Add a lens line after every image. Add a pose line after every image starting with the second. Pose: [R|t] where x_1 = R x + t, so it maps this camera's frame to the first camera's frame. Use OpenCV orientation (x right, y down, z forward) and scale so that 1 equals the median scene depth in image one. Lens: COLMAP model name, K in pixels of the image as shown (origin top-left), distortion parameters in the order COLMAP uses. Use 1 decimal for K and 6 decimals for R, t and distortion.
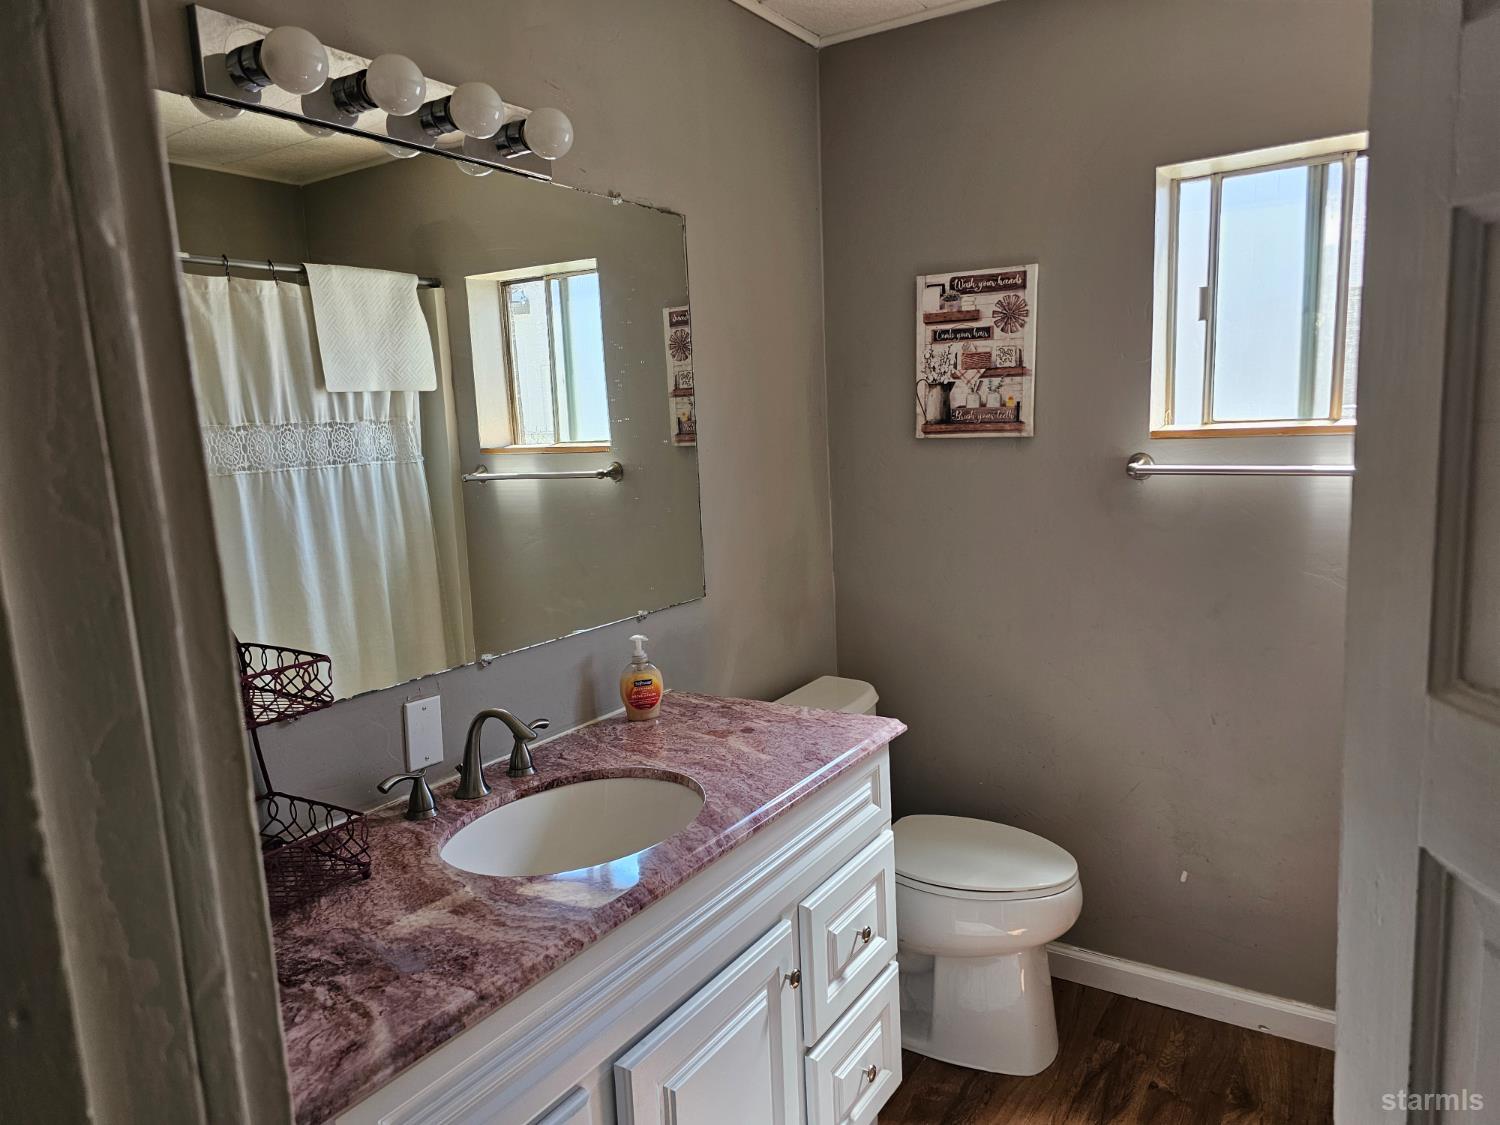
lens RADIAL K [[1005.9, 0, 757.4], [0, 1005.9, 567.5], [0, 0, 1]] dist [0.044859, -0.024369]
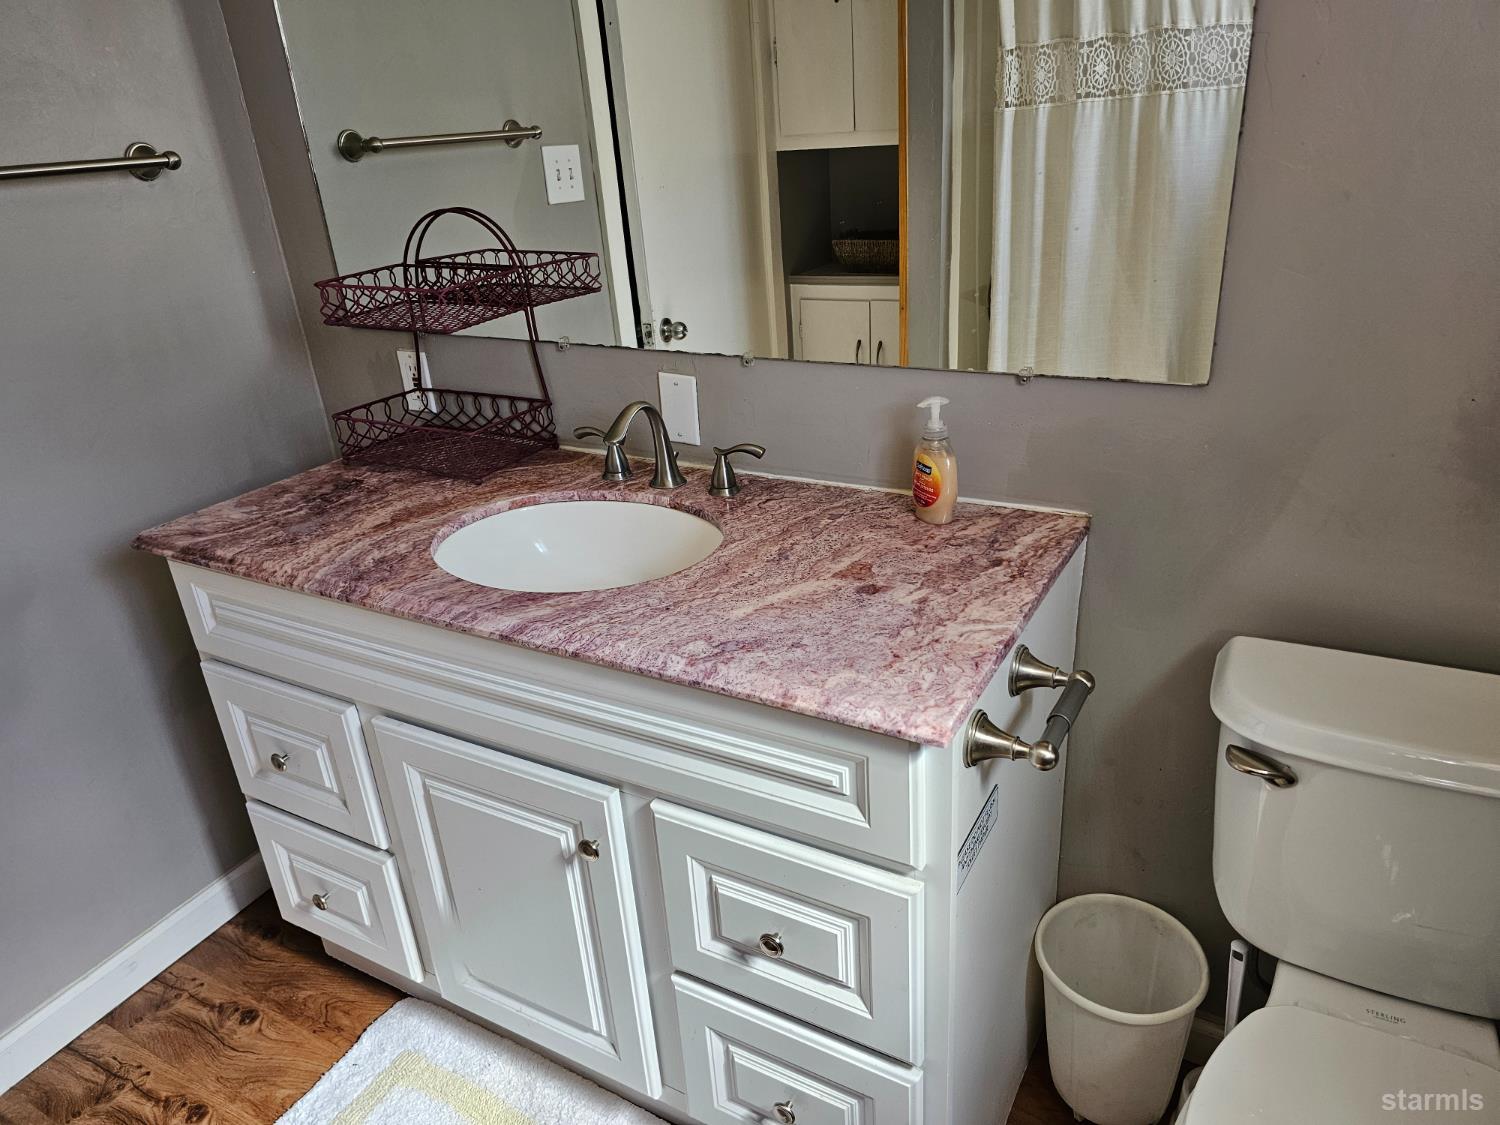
lens RADIAL K [[1005.9, 0, 756.9], [0, 1005.9, 551.8], [0, 0, 1]] dist [0.044859, -0.024369]
pose [[0.076546, 0.439733, -0.894861, 0.588003], [-0.094817, 0.896637, 0.432495, -0.134799], [0.992547, 0.051743, 0.110329, 0.949292]]
